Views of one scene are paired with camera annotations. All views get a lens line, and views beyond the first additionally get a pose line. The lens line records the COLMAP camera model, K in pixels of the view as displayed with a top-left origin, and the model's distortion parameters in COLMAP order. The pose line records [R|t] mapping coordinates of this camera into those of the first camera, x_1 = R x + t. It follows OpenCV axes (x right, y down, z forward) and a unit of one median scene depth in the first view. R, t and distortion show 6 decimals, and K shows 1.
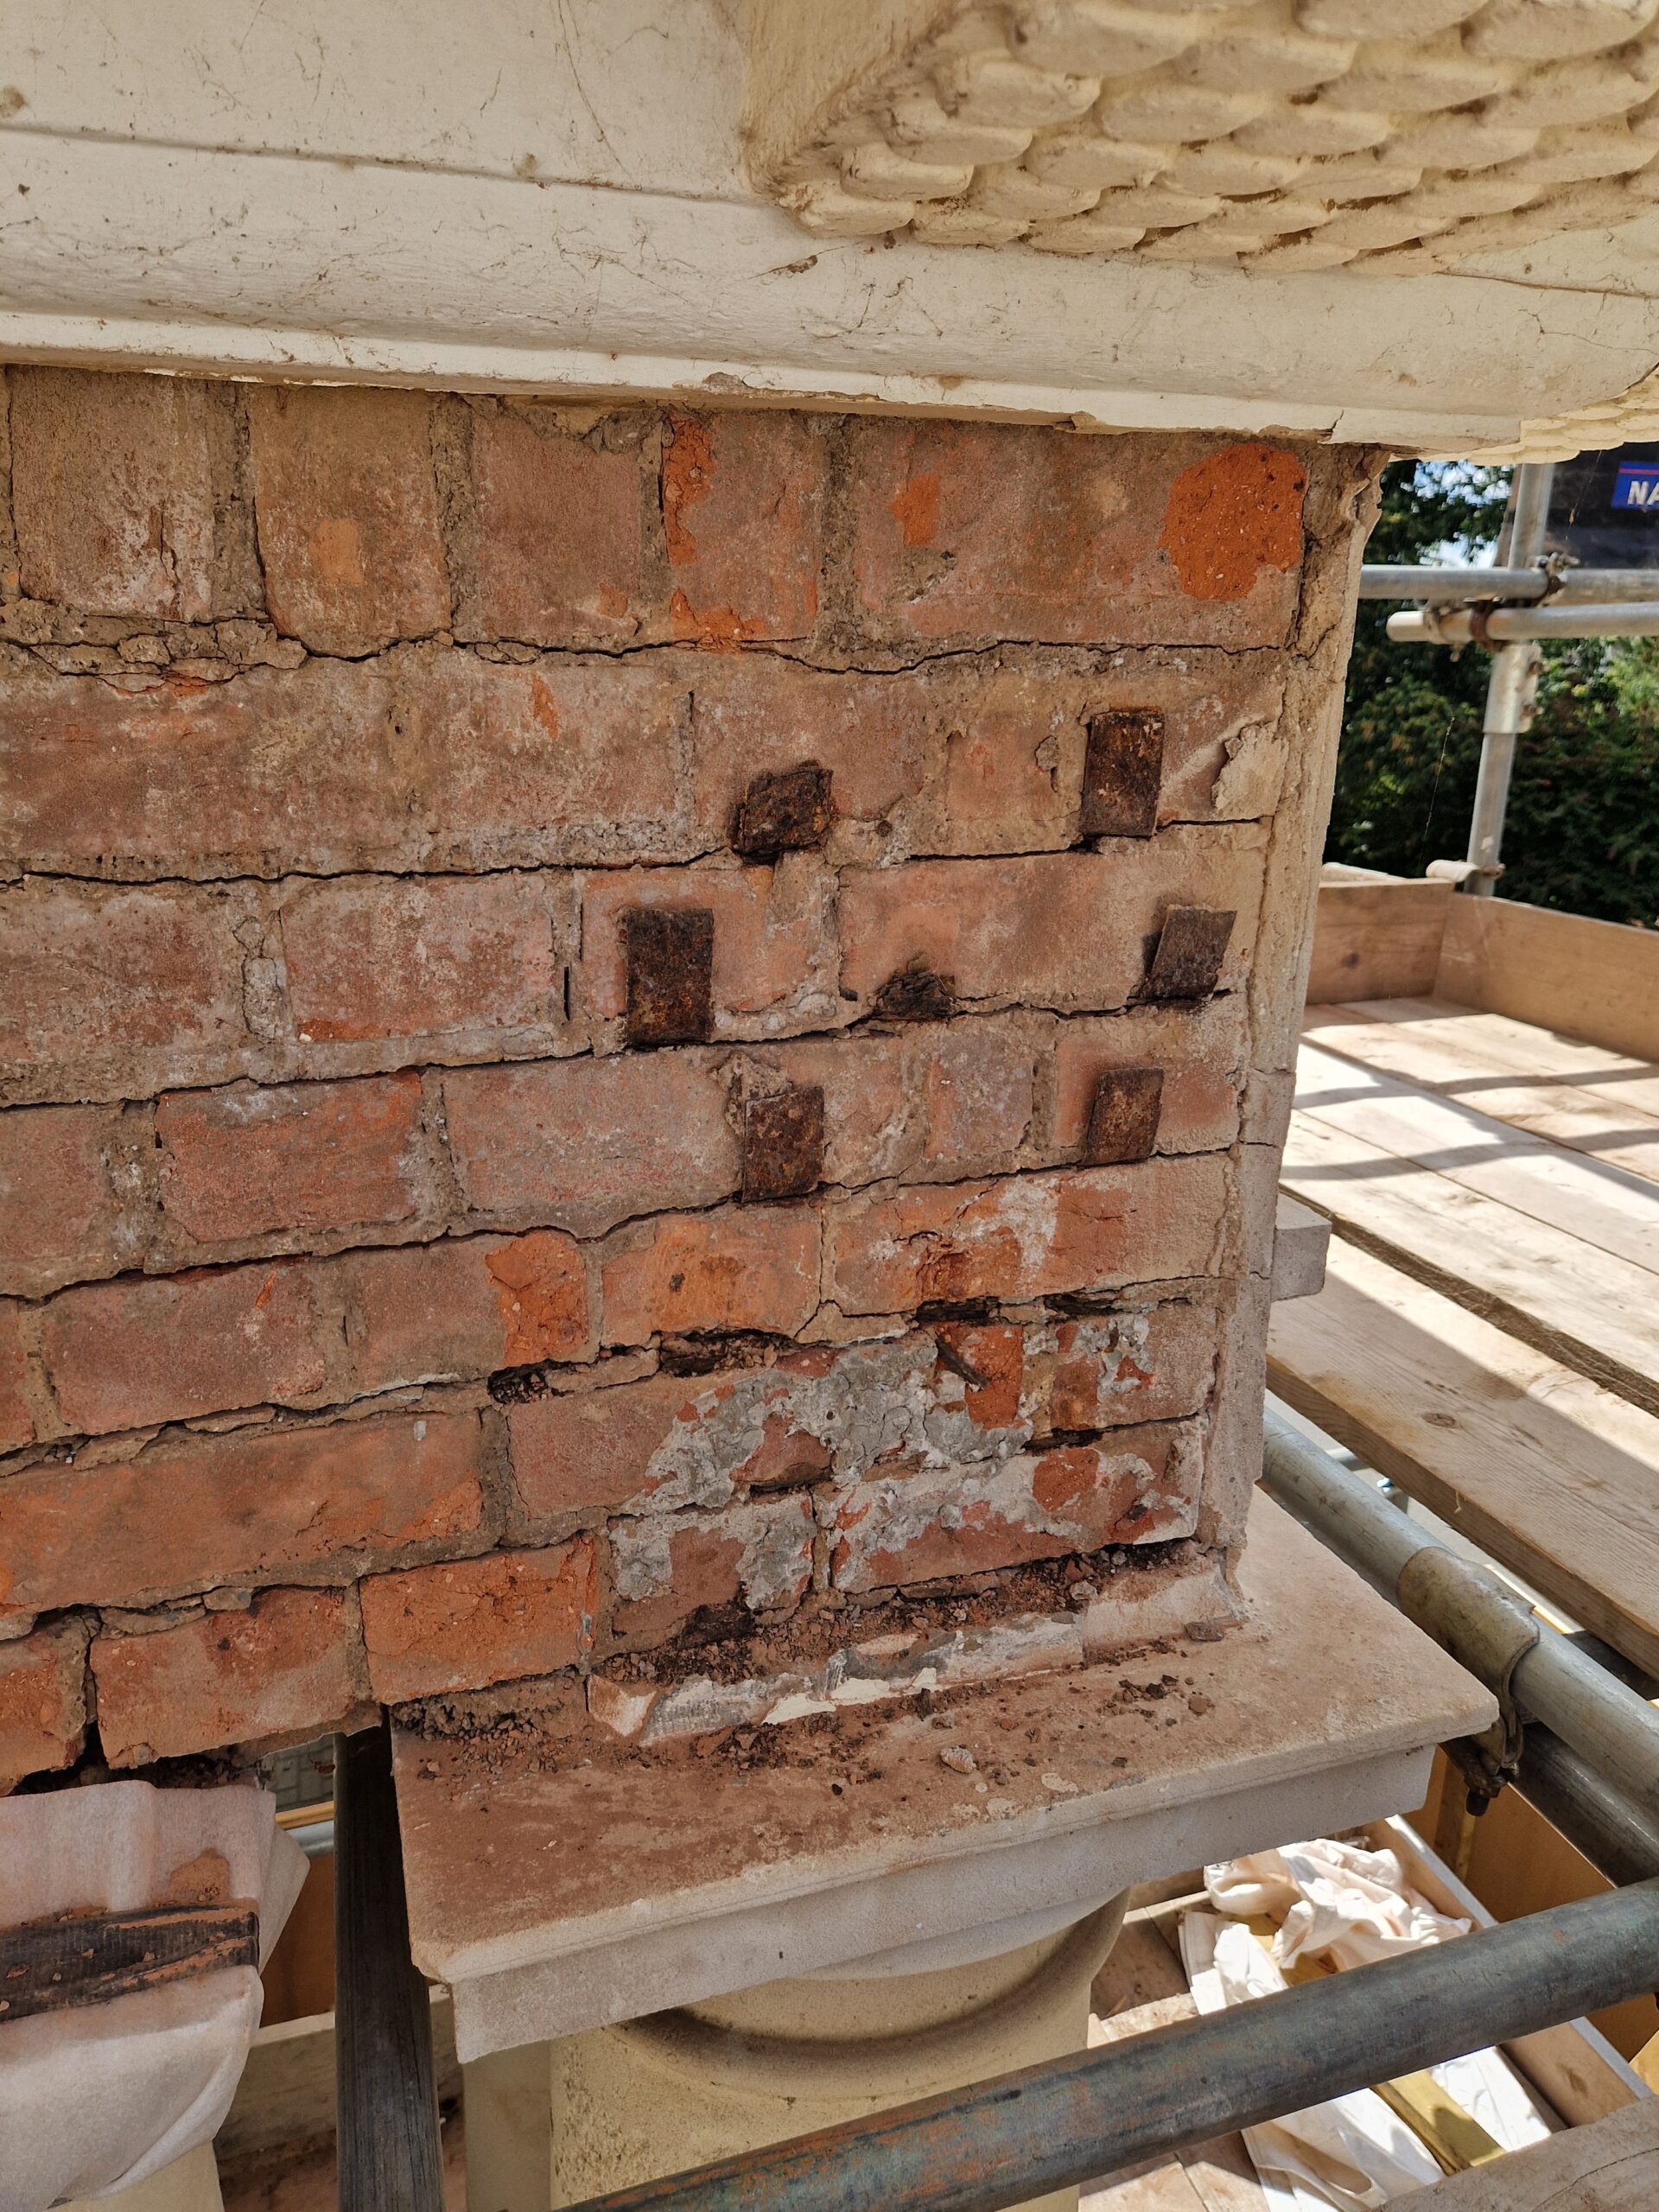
lens RADIAL K [[1490.6, 0, 813.5], [0, 1490.6, 1070.8], [0, 0, 1]] dist [0.068835, -0.066288]
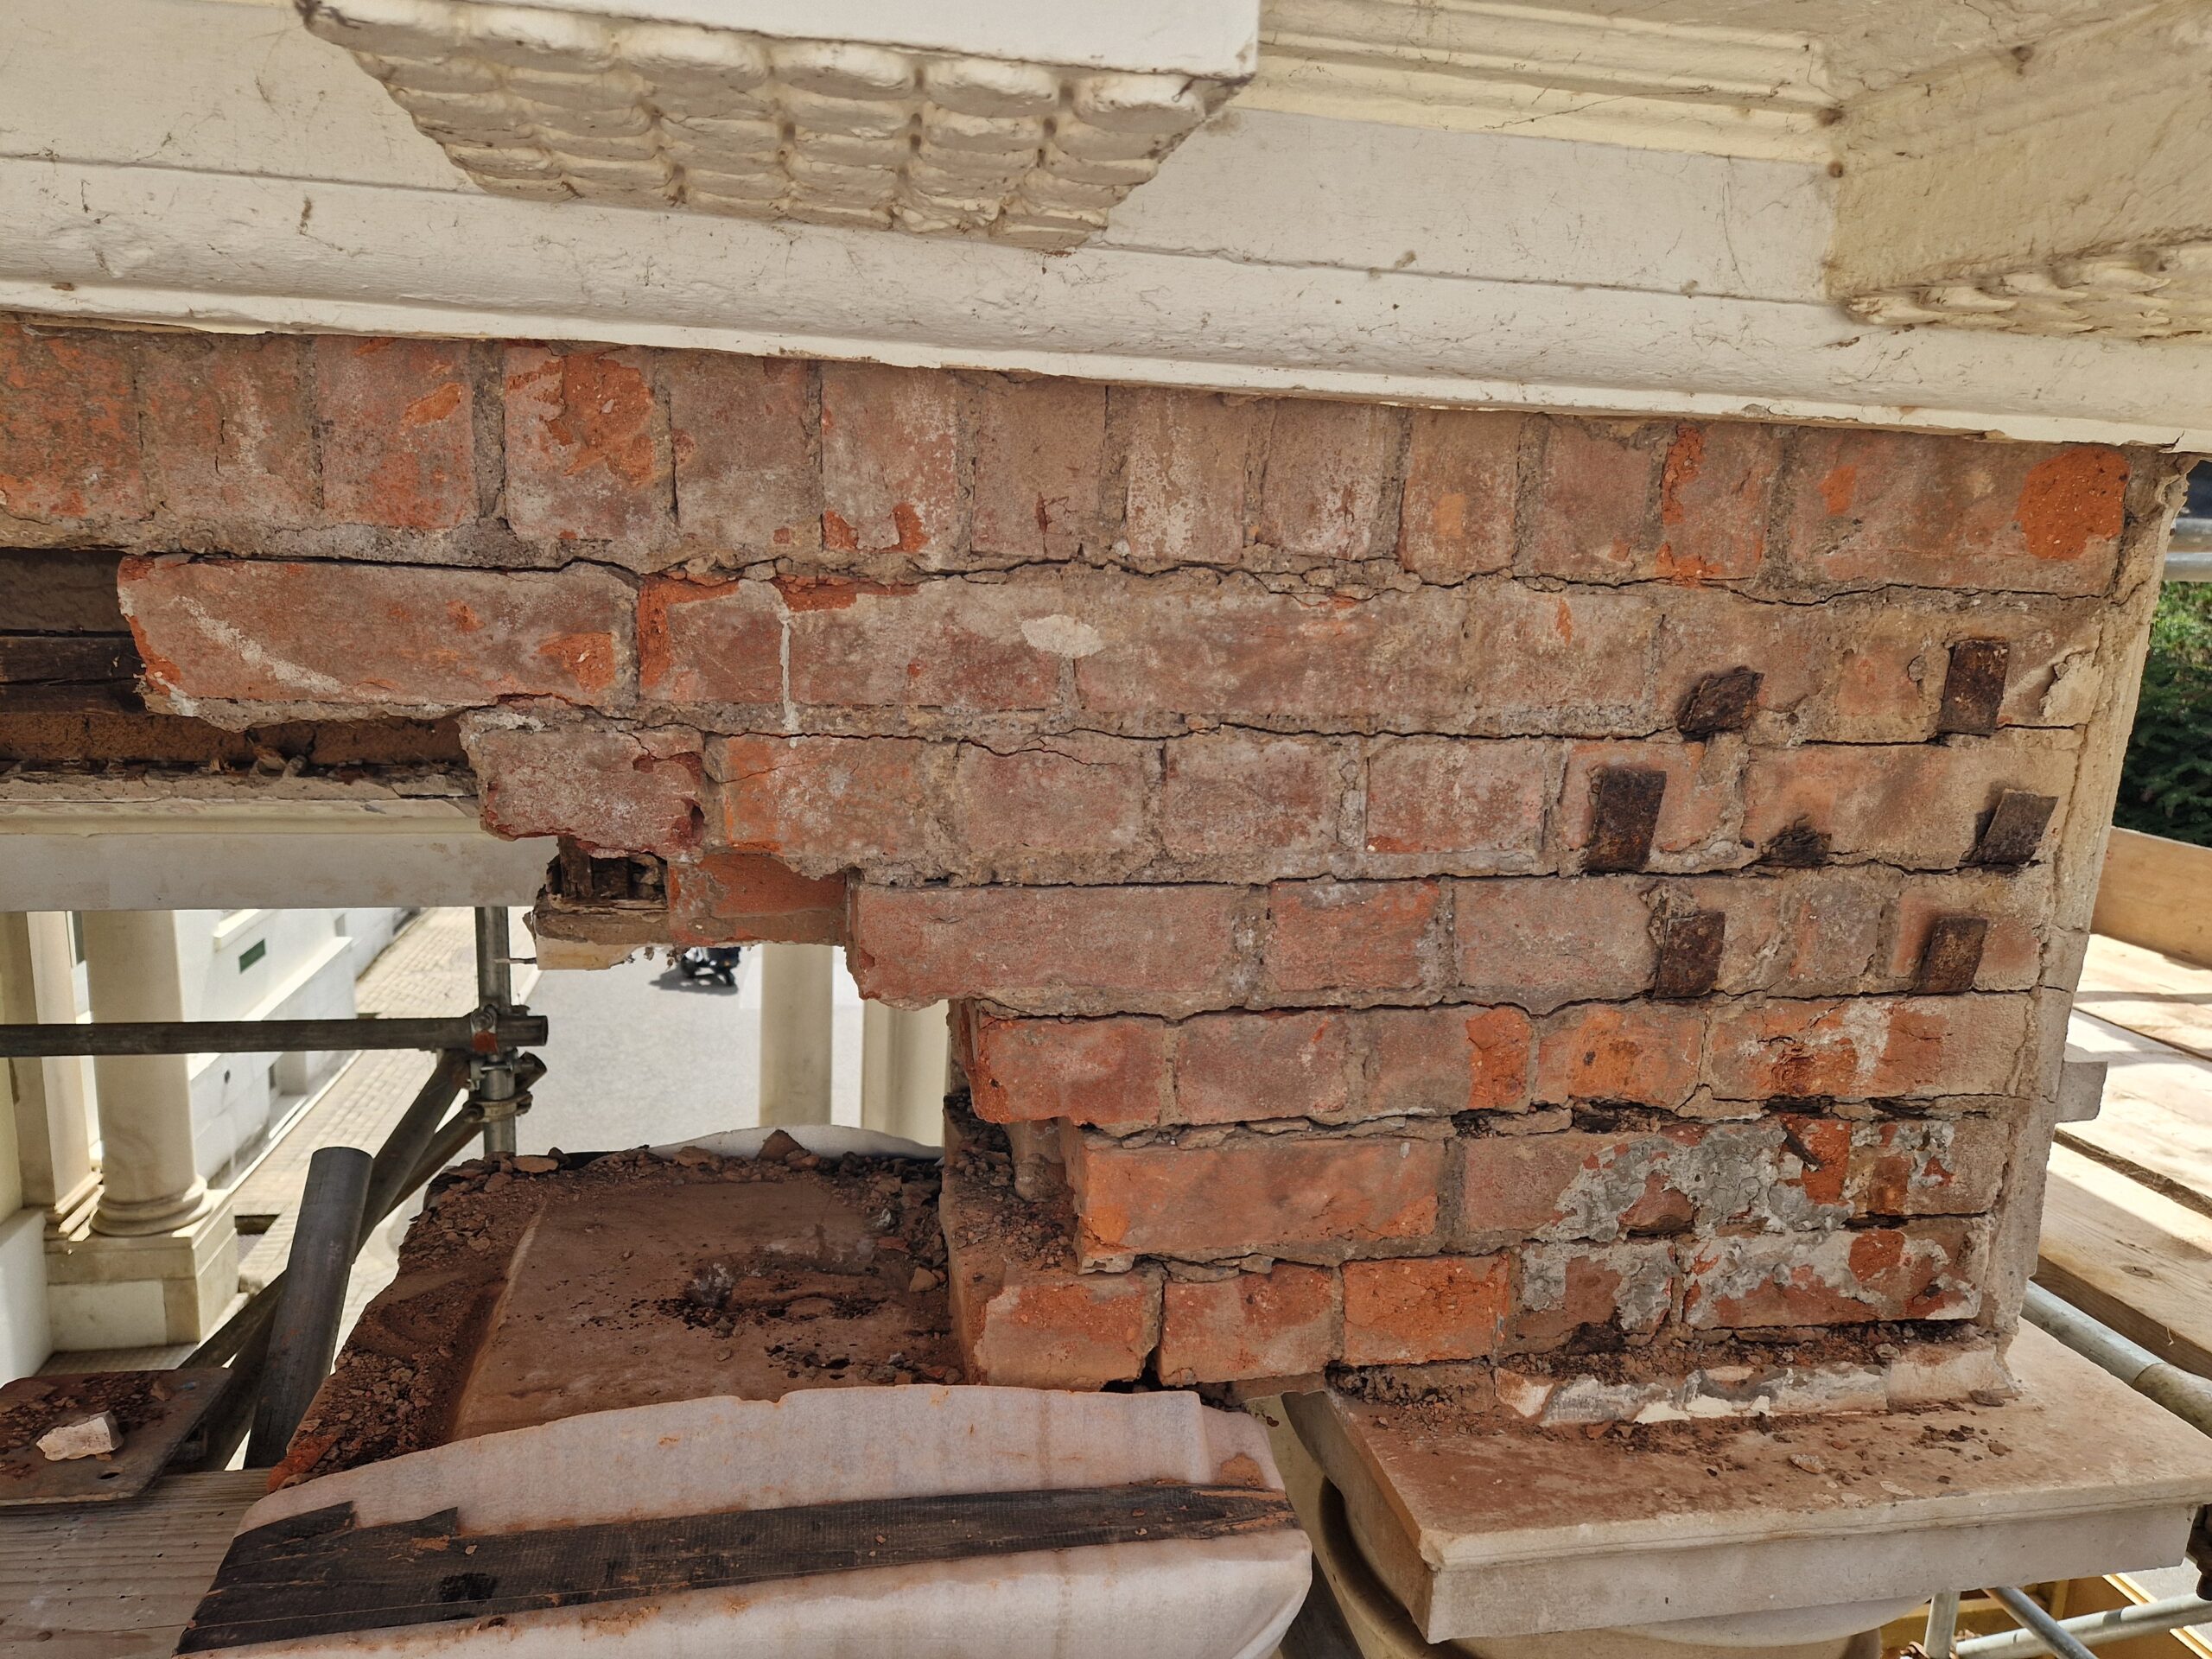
lens RADIAL K [[1490.6, 0, 1100.0], [0, 1490.6, 827.3], [0, 0, 1]] dist [0.068835, -0.066288]
pose [[0.992043, 0.055151, -0.113181, -0.404039], [-0.065324, 0.993955, -0.088237, 0.091642], [0.107630, 0.094928, 0.989649, -0.381319]]
